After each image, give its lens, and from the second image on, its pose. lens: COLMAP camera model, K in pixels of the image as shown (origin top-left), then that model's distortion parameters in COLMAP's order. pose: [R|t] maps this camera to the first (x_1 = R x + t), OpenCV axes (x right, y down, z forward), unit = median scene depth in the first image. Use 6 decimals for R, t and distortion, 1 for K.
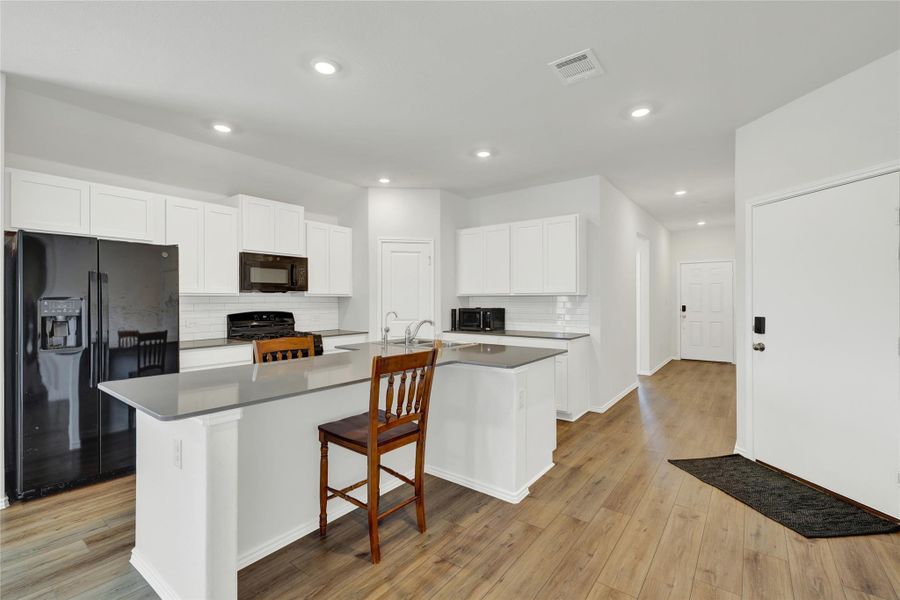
lens RADIAL K [[392.1, 0, 450.0], [0, 392.1, 300.0], [0, 0, 1]] dist [-0.001101, 0.000285]
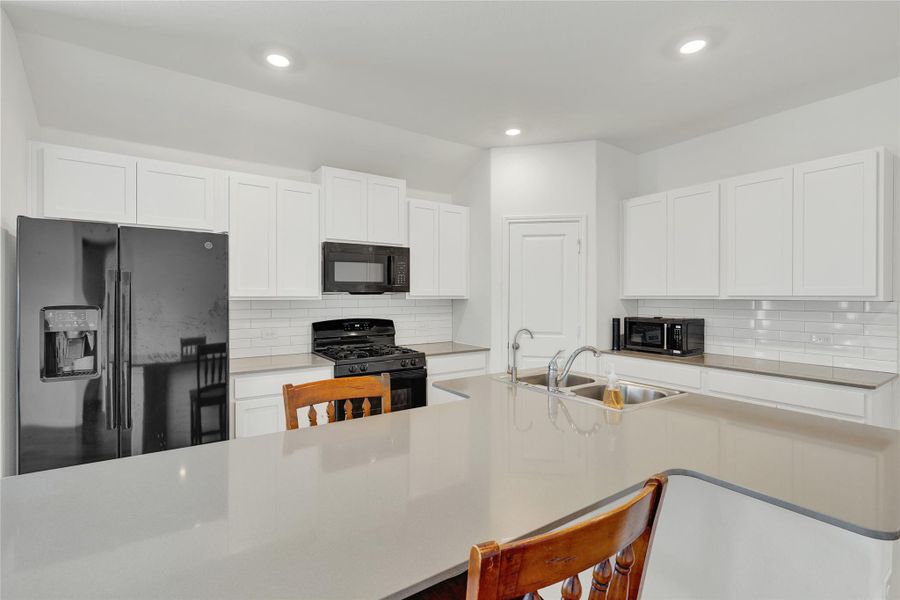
lens RADIAL K [[403.8, 0, 435.5], [0, 403.8, 295.4], [0, 0, 1]] dist [-0.003711, -0.000694]
pose [[0.937668, 0.004893, -0.347498, -0.048470], [-0.005512, 0.999984, -0.000793, -0.016328], [0.347489, 0.002659, 0.937680, 0.293016]]
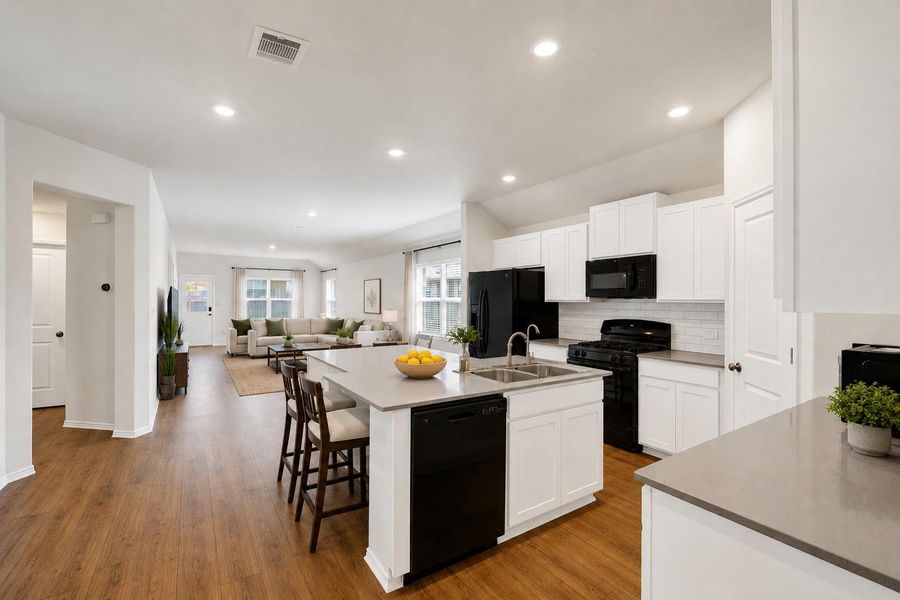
lens RADIAL K [[407.5, 0, 464.4], [0, 407.5, 296.4], [0, 0, 1]] dist [-0.002108, 0.000001]
pose [[-0.329295, -0.007169, -0.944200, 0.542365], [-0.001723, 0.999974, -0.006992, -0.017097], [0.944226, -0.000676, -0.329299, 0.909066]]
